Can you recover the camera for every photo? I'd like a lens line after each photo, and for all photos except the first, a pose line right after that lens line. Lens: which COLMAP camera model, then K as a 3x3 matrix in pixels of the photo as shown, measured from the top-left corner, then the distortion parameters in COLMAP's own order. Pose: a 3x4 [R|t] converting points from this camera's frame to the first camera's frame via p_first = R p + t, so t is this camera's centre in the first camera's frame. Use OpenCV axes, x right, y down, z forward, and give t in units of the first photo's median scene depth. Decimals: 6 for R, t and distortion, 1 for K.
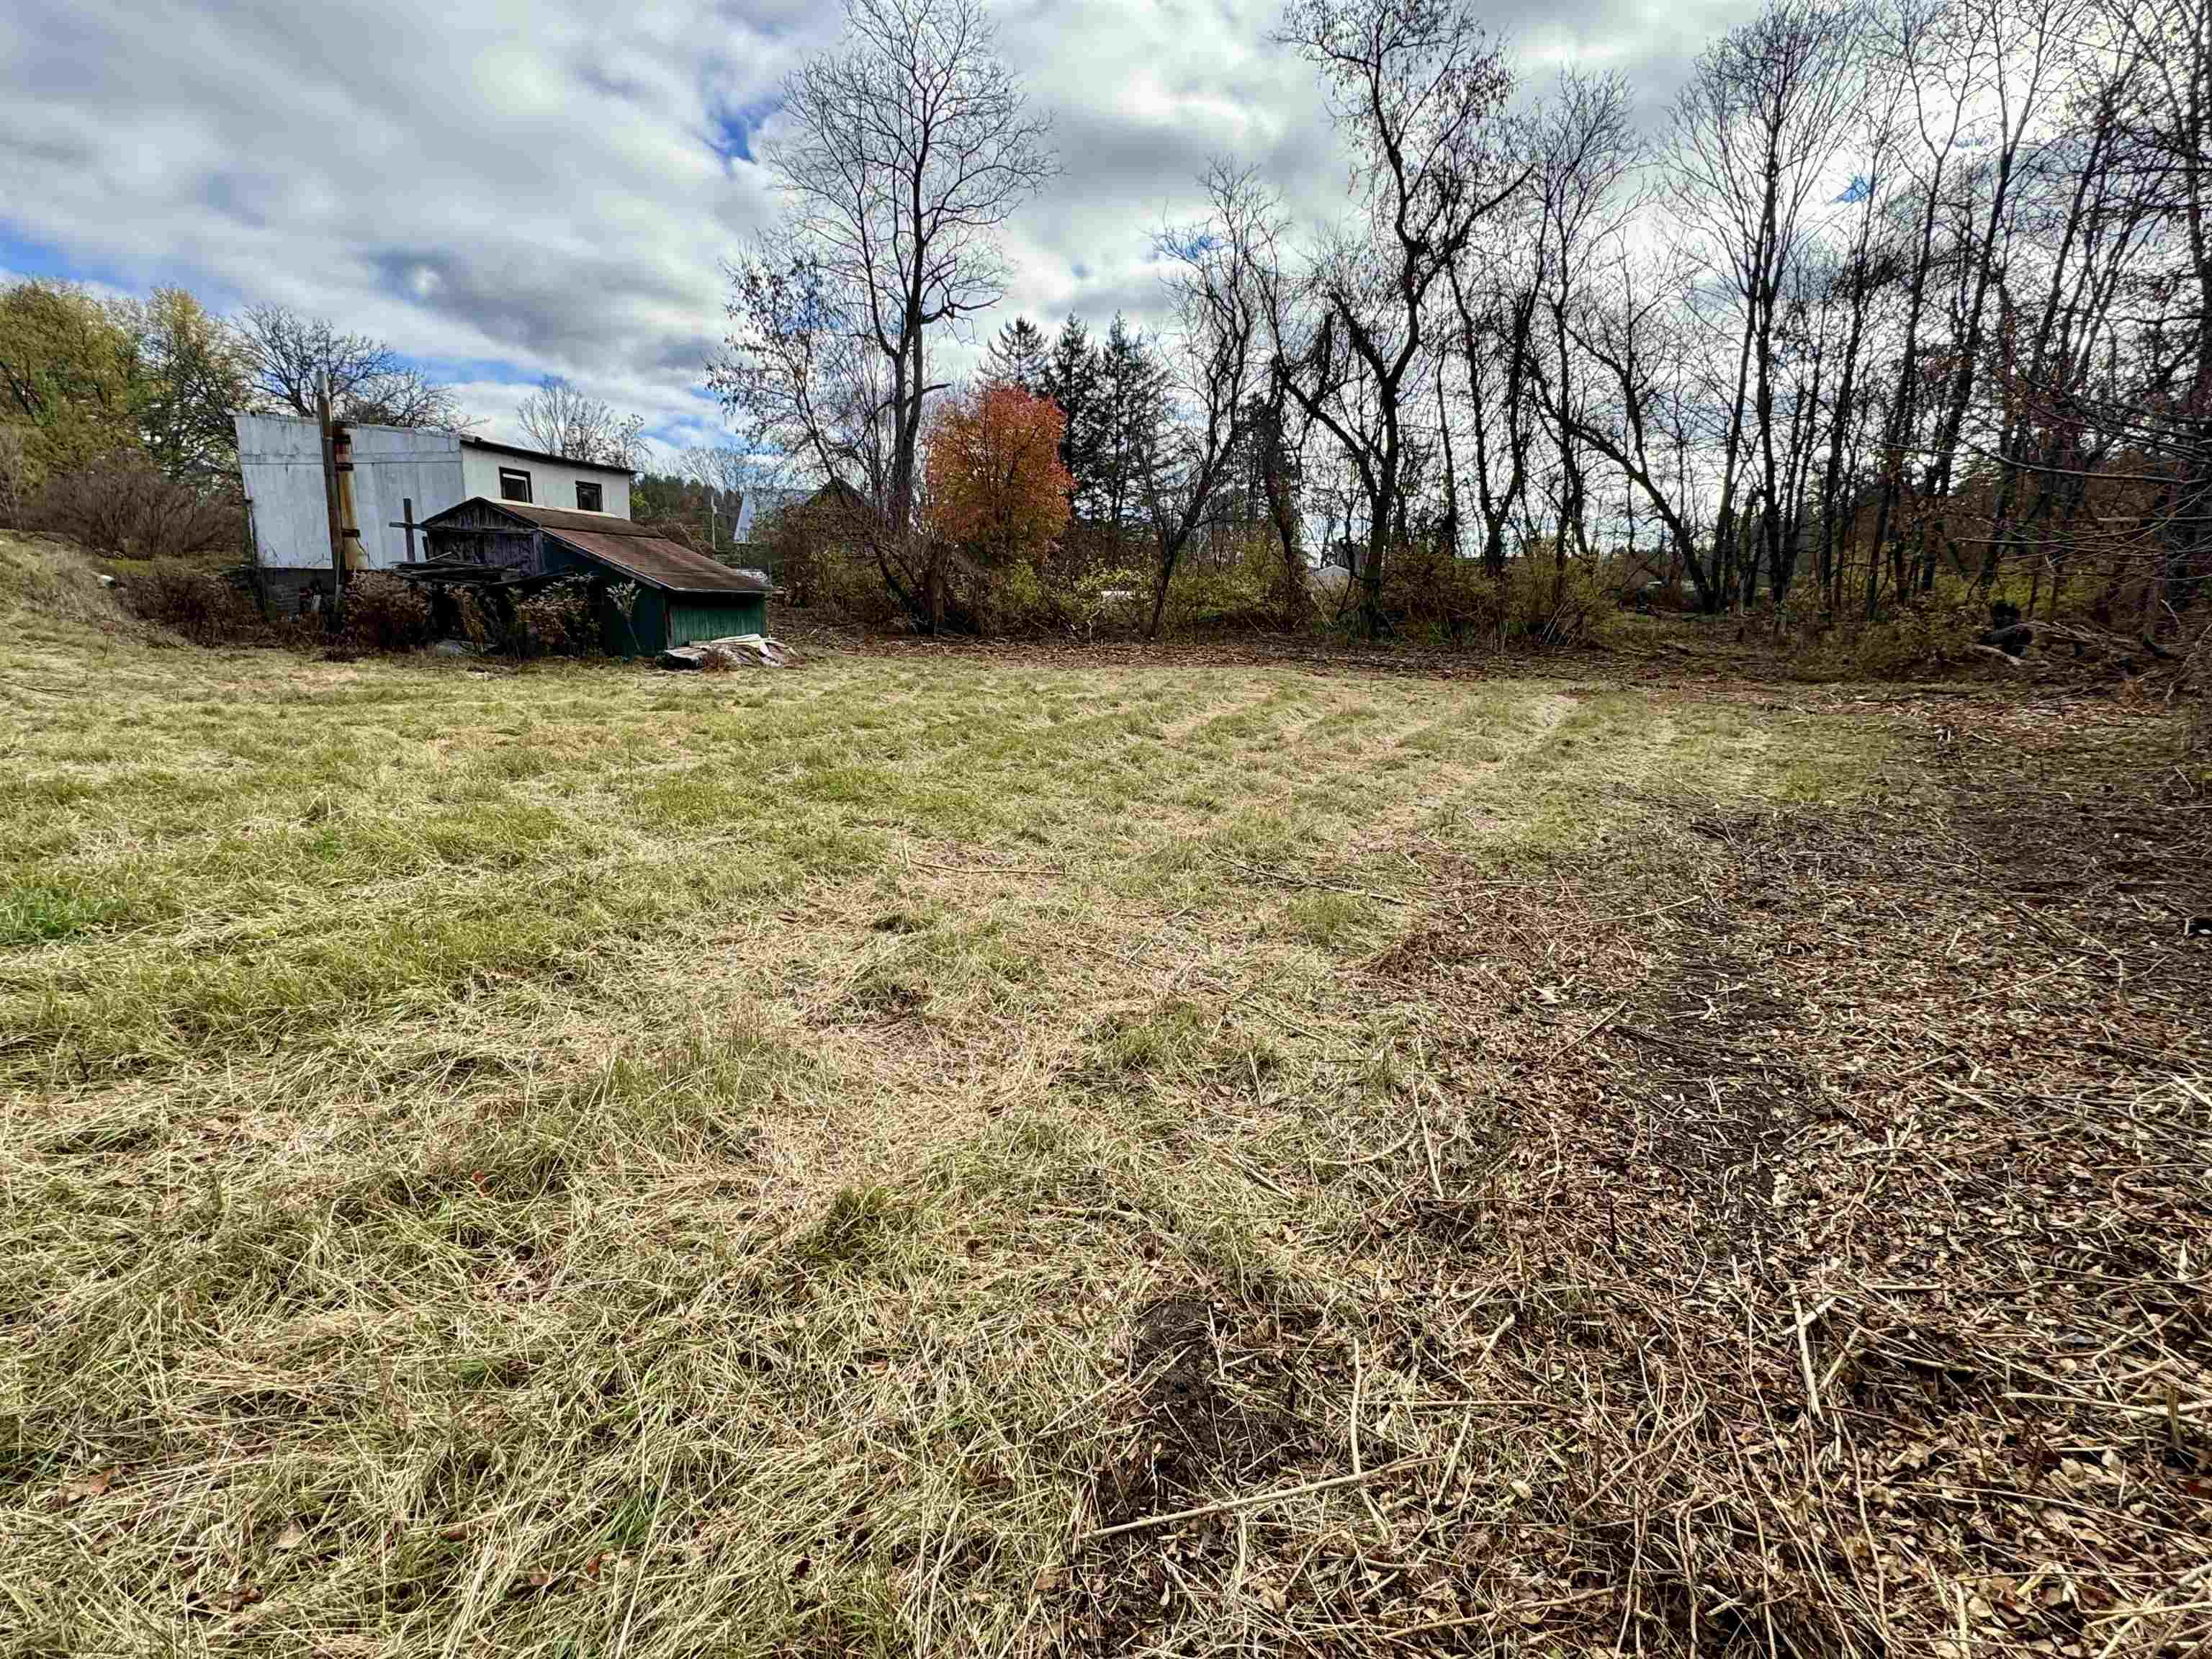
lens RADIAL K [[1096.9, 0, 1102.3], [0, 1096.9, 835.1], [0, 0, 1]] dist [-0.008124, 0.002865]
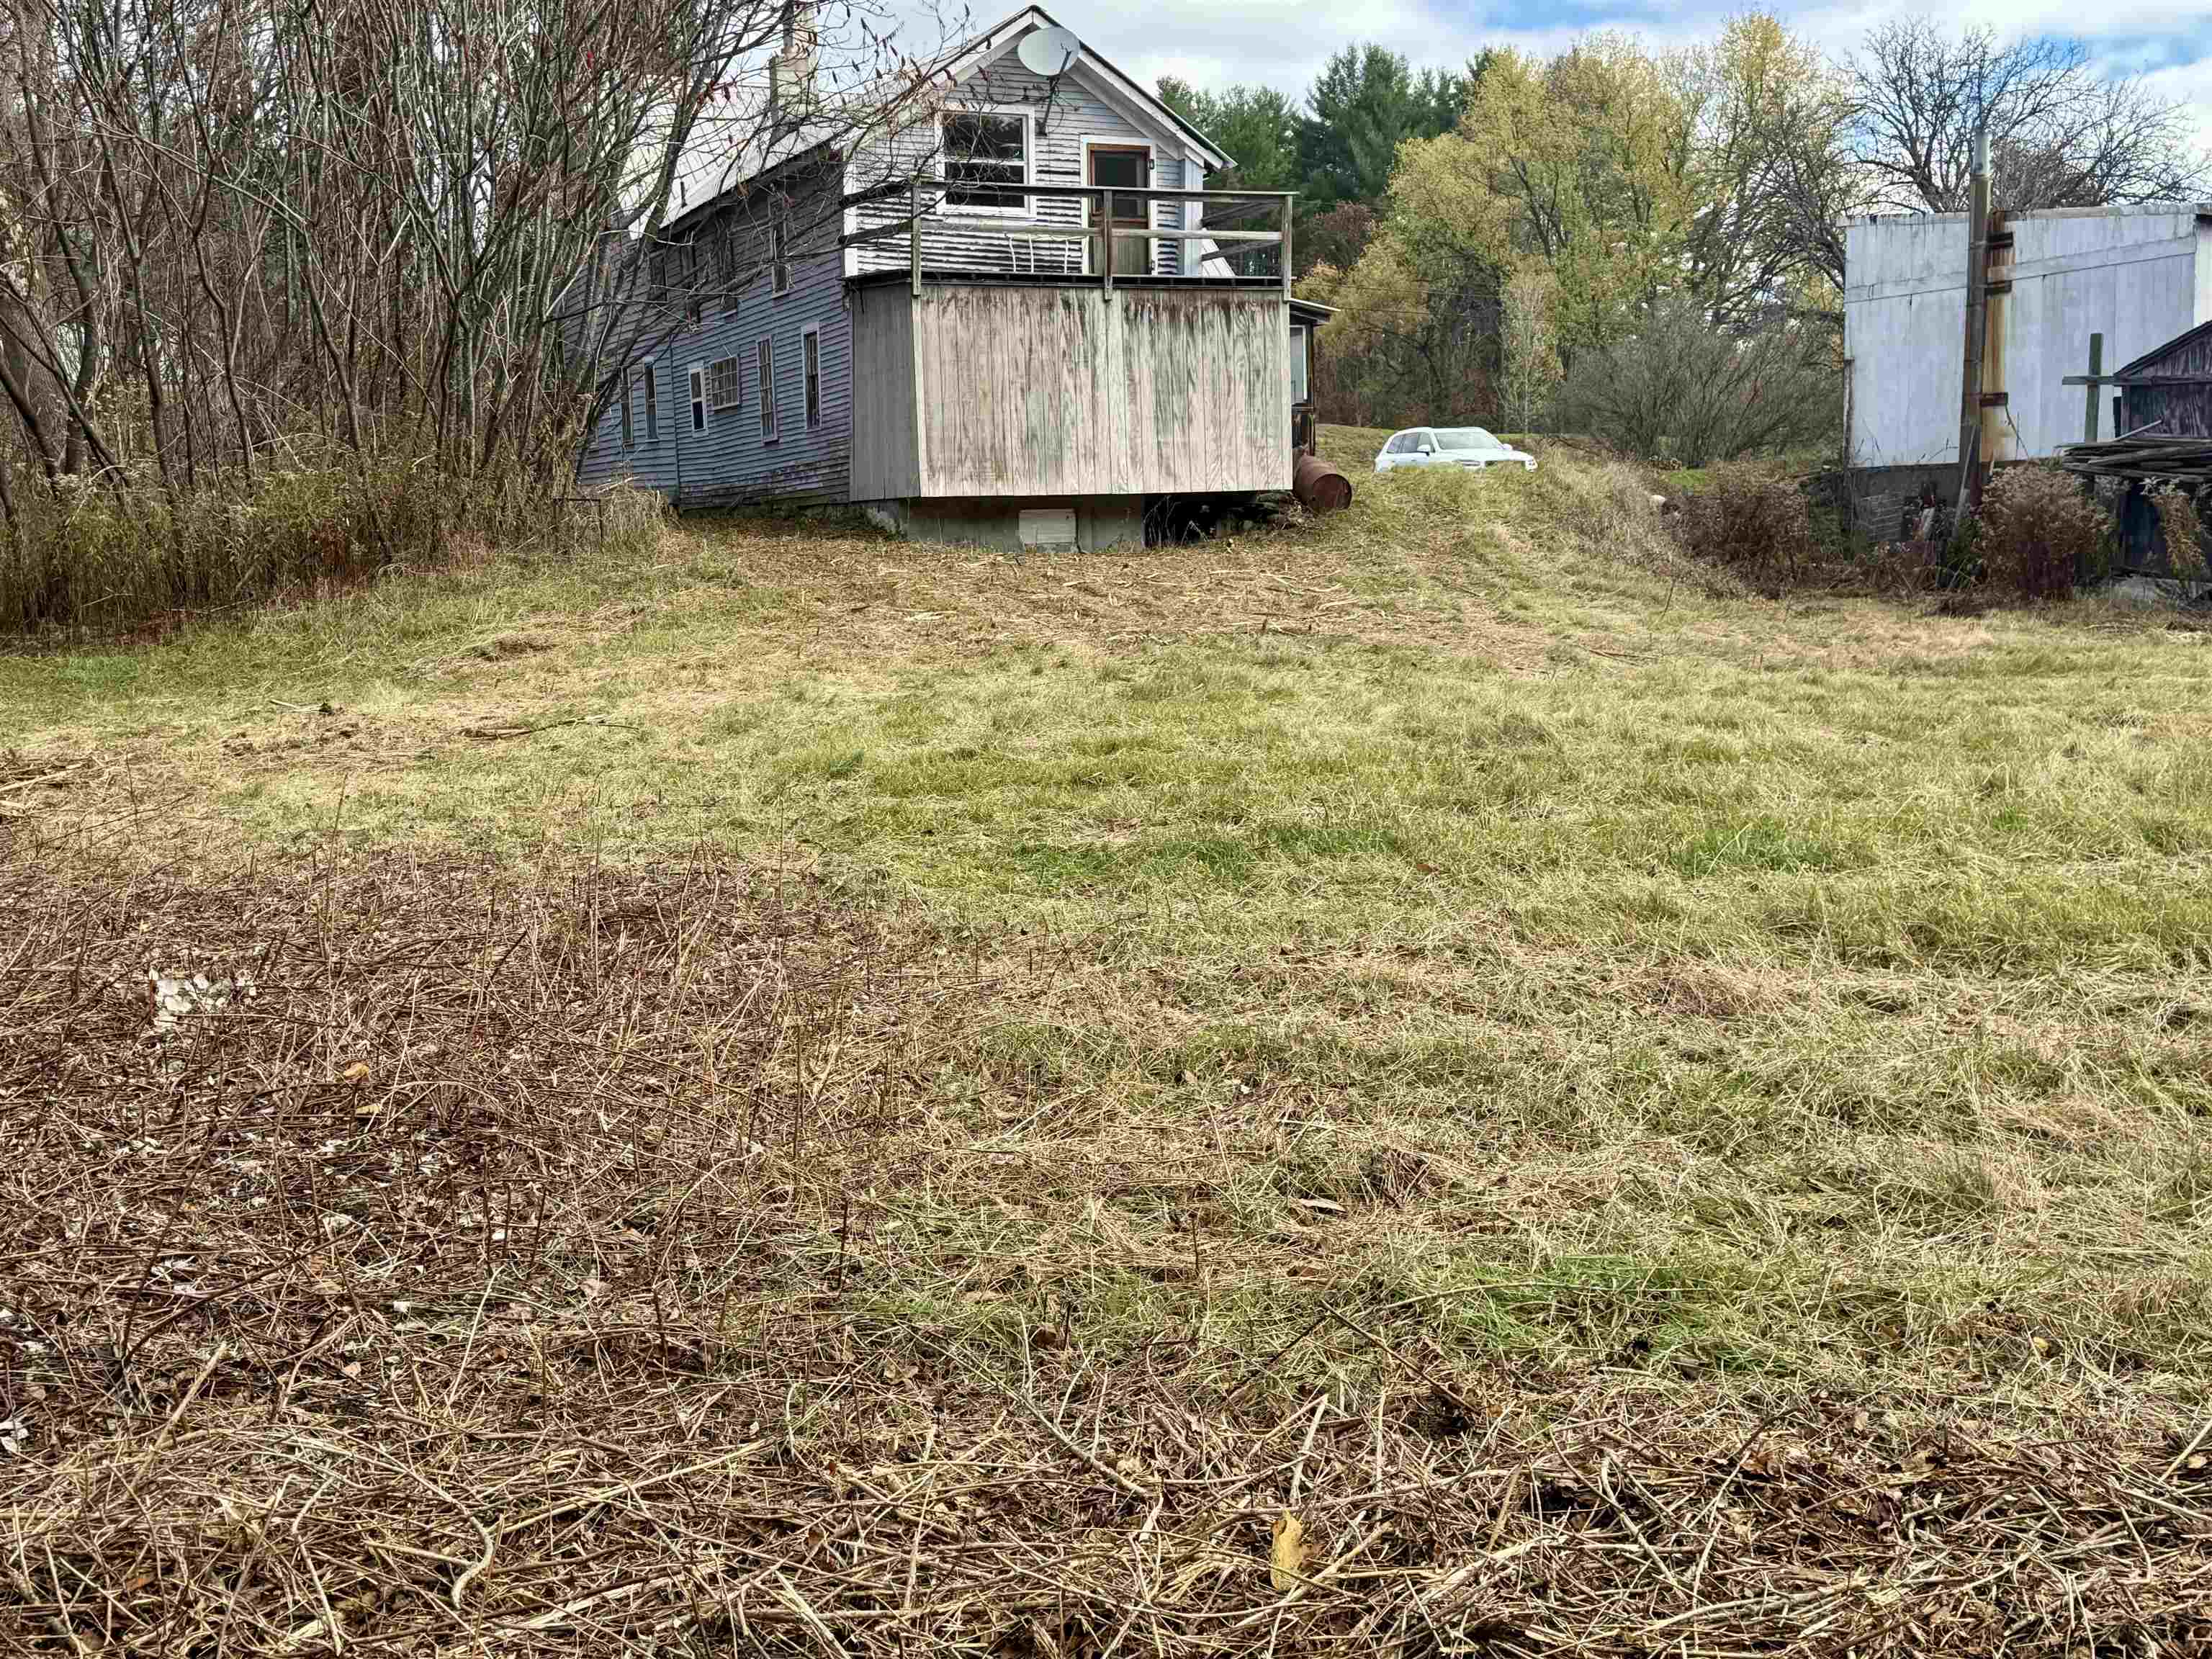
lens RADIAL K [[2379.0, 0, 1098.8], [0, 2379.0, 821.9], [0, 0, 1]] dist [0.089667, 0.000000]
pose [[0.602012, 0.060667, -0.796179, 0.075754], [-0.122632, 0.992305, -0.017114, 0.032403], [0.789014, 0.107940, 0.604819, -0.154468]]
